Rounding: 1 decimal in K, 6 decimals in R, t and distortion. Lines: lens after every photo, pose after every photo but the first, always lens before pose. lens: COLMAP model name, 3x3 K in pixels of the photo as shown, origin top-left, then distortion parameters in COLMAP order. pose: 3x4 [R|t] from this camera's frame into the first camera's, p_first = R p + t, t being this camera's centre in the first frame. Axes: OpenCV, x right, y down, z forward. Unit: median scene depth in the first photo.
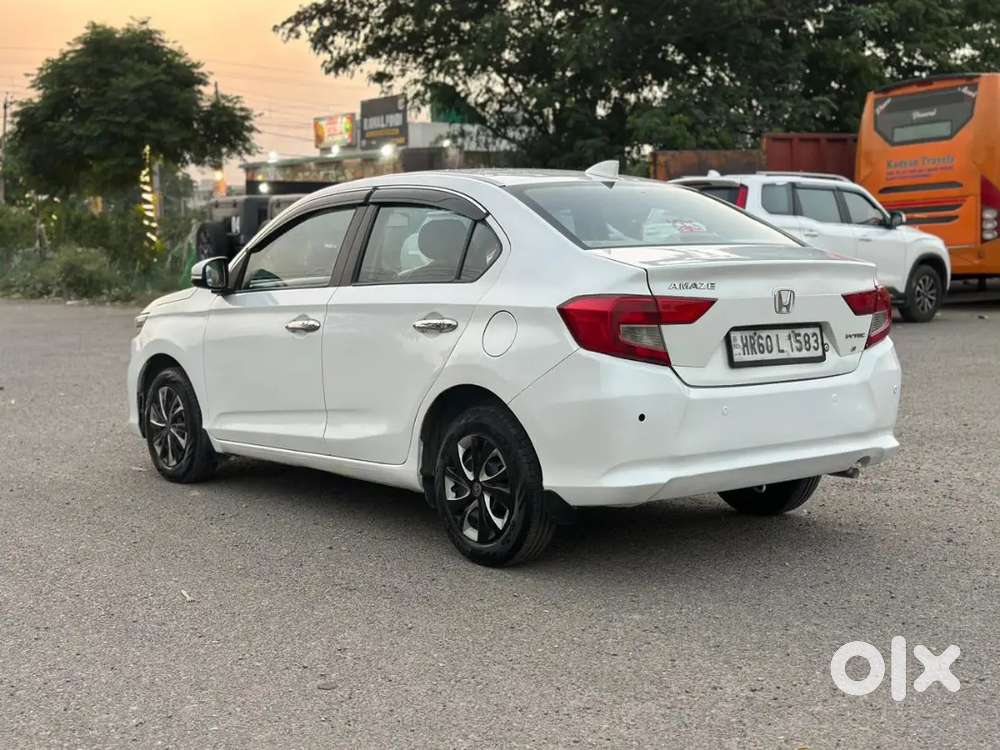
lens RADIAL K [[1400.5, 0, 498.9], [0, 1400.5, 394.5], [0, 0, 1]] dist [0.113216, 0.000000]
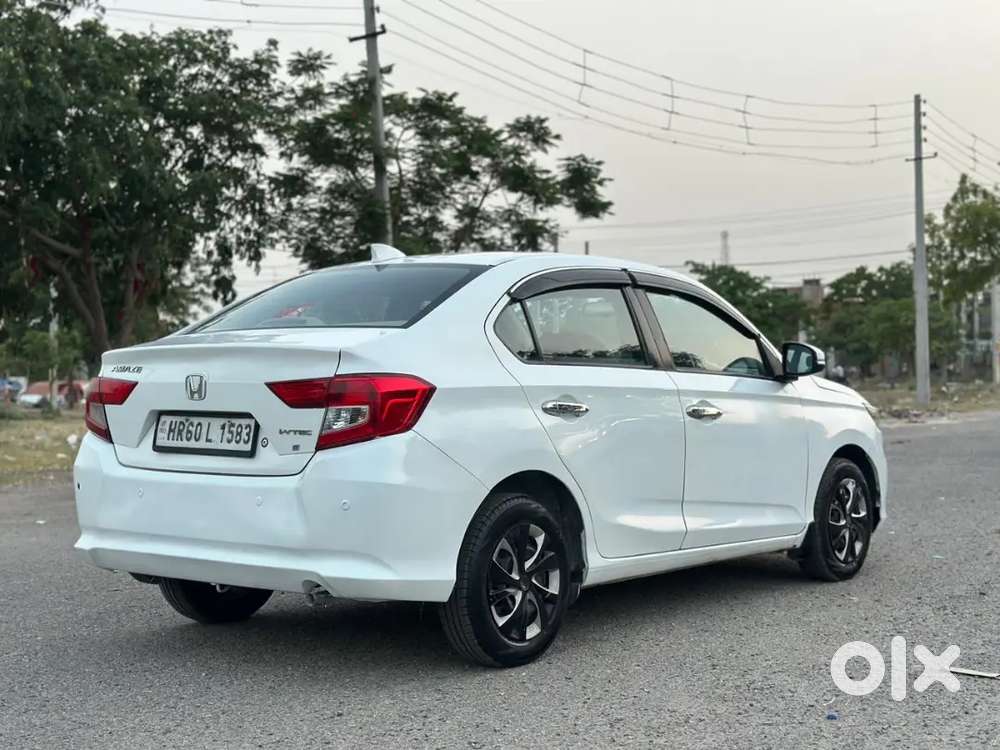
lens RADIAL K [[1400.5, 0, 487.0], [0, 1400.5, 379.6], [0, 0, 1]] dist [0.113216, 0.000000]
pose [[0.197497, 0.009763, -0.980255, 1.008034], [-0.093777, 0.995553, -0.008978, -0.070064], [0.975808, 0.093698, 0.197534, 0.867432]]
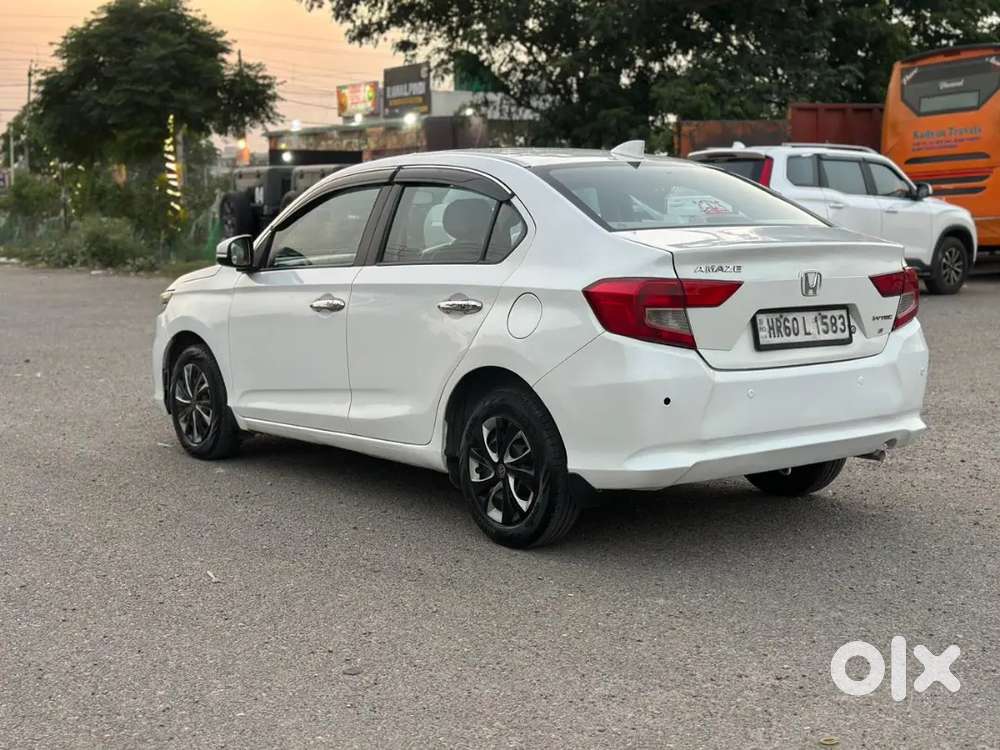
lens RADIAL K [[1400.5, 0, 503.7], [0, 1400.5, 380.1], [0, 0, 1]] dist [0.113216, 0.000000]
pose [[0.999919, 0.003009, -0.012395, -0.001596], [-0.002852, 0.999916, 0.012649, -0.008756], [0.012432, -0.012613, 0.999843, 0.000988]]
